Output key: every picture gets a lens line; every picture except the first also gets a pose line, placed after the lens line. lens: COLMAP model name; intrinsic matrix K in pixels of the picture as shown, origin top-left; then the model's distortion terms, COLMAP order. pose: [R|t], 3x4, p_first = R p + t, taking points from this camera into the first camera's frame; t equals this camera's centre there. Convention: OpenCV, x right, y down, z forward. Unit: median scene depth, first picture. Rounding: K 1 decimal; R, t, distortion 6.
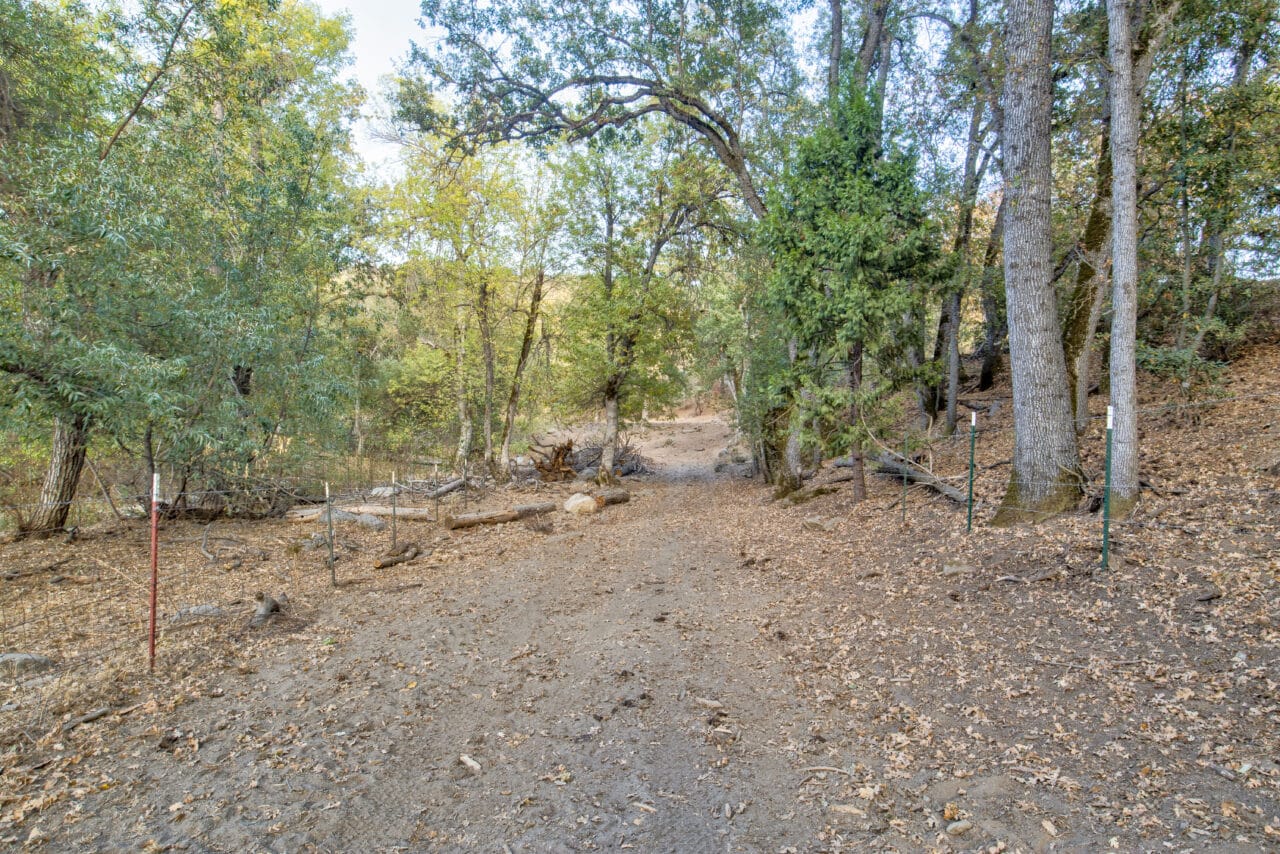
lens RADIAL K [[734.2, 0, 640.1], [0, 734.2, 420.5], [0, 0, 1]] dist [-0.006912, -0.002332]
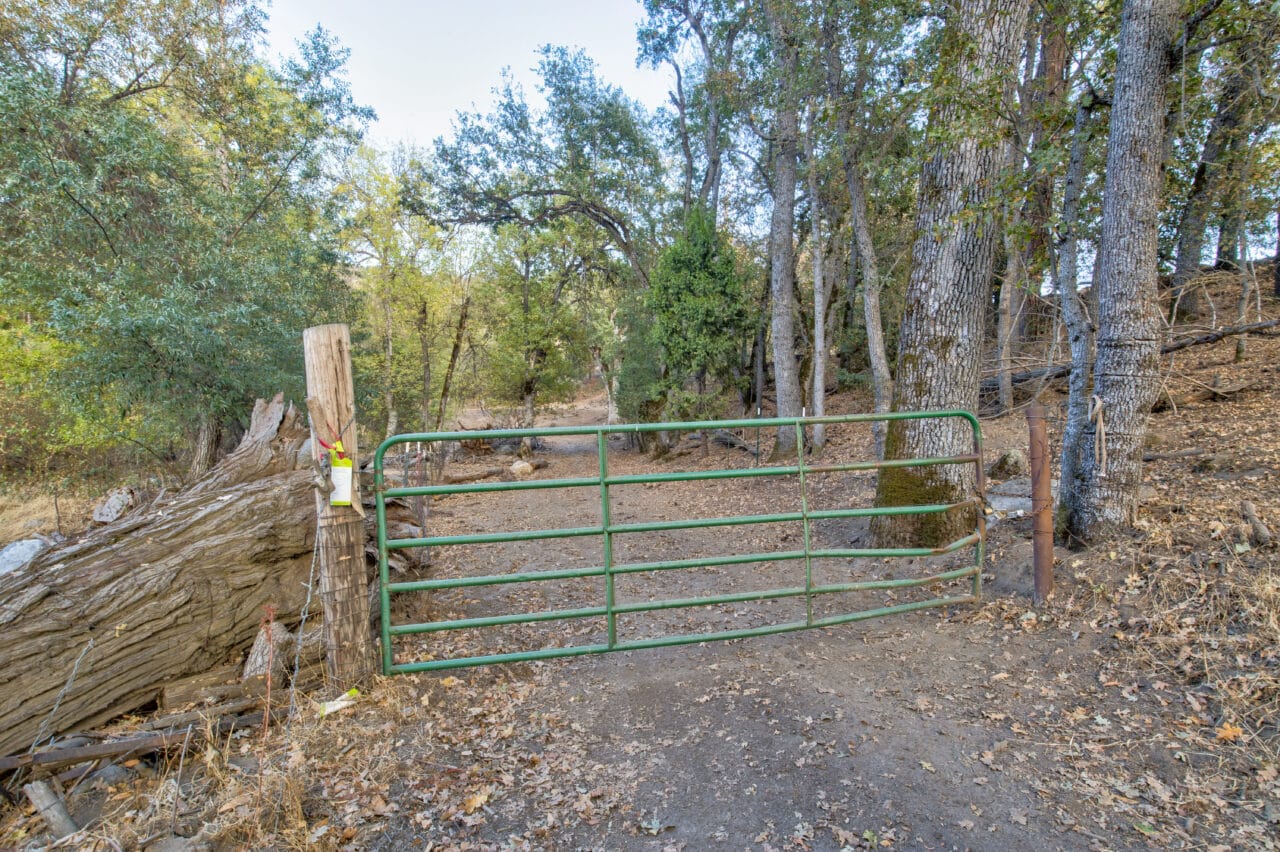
lens RADIAL K [[649.3, 0, 639.6], [0, 649.3, 426.0], [0, 0, 1]] dist [-0.000355, -0.000019]
pose [[0.980709, -0.015631, 0.194850, -0.124627], [0.009554, 0.999439, 0.032090, -0.012370], [-0.195242, -0.029609, 0.980308, -0.393003]]
